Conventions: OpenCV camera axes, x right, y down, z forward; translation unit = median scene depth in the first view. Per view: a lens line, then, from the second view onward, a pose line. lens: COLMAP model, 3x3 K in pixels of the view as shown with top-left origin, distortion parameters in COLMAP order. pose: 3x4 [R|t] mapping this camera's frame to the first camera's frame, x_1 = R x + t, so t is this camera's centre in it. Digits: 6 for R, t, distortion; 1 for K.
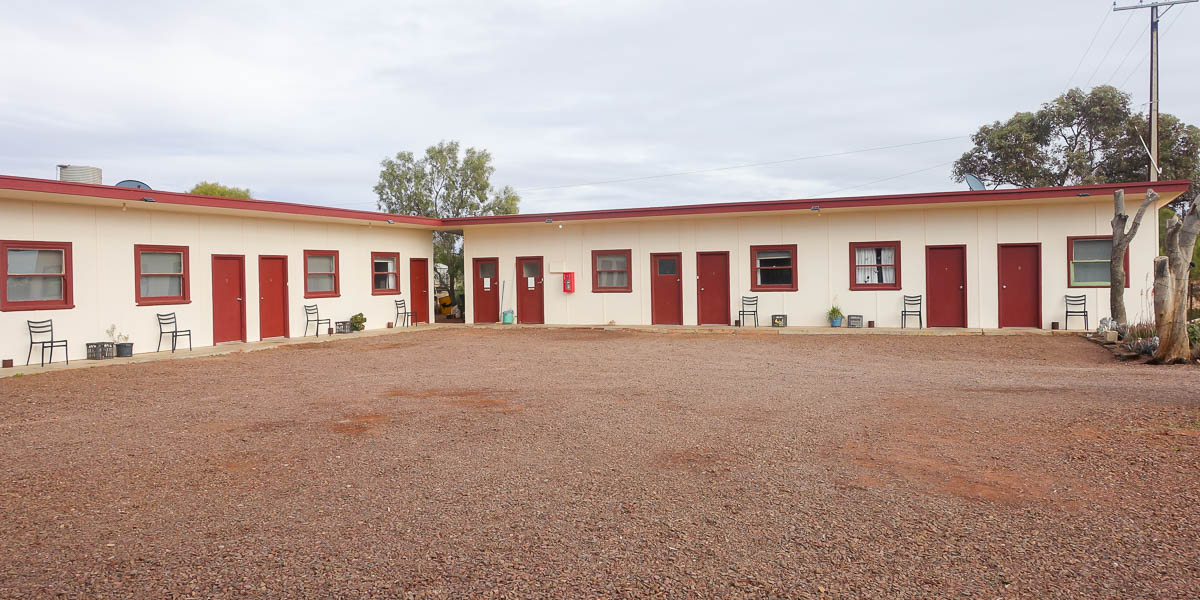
lens RADIAL K [[818.3, 0, 602.3], [0, 818.3, 284.2], [0, 0, 1]] dist [-0.000864, -0.002451]
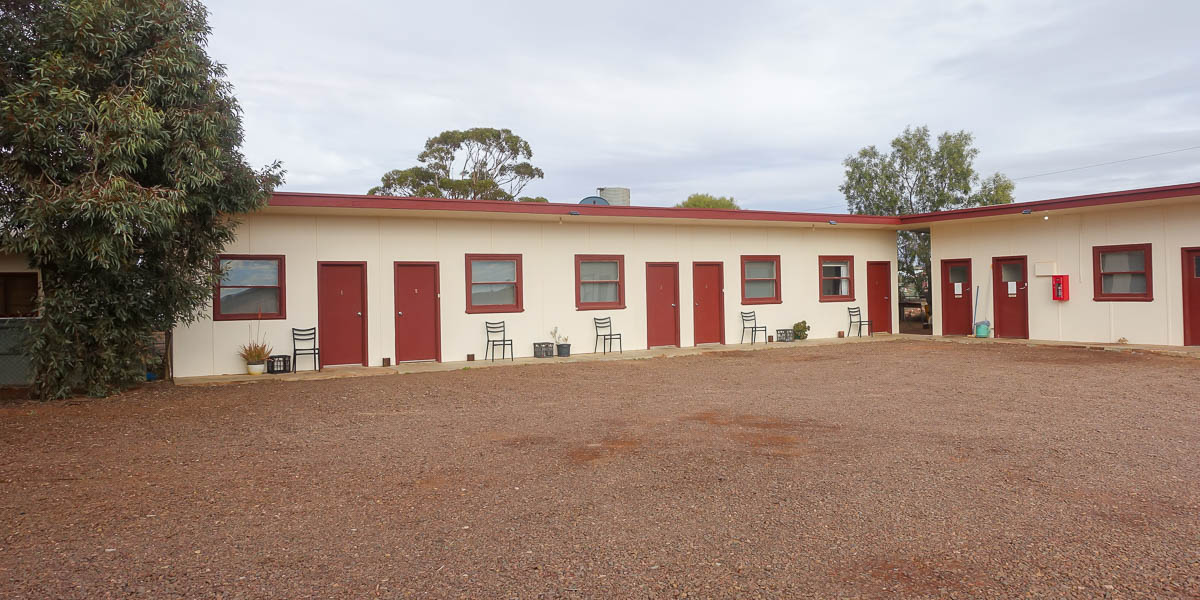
lens RADIAL K [[818.3, 0, 602.3], [0, 818.3, 284.2], [0, 0, 1]] dist [-0.000864, -0.002451]
pose [[0.792662, -0.003501, -0.609652, 0.092880], [0.000878, 0.999989, -0.004601, -0.002707], [0.609661, 0.003112, 0.792656, 0.105444]]
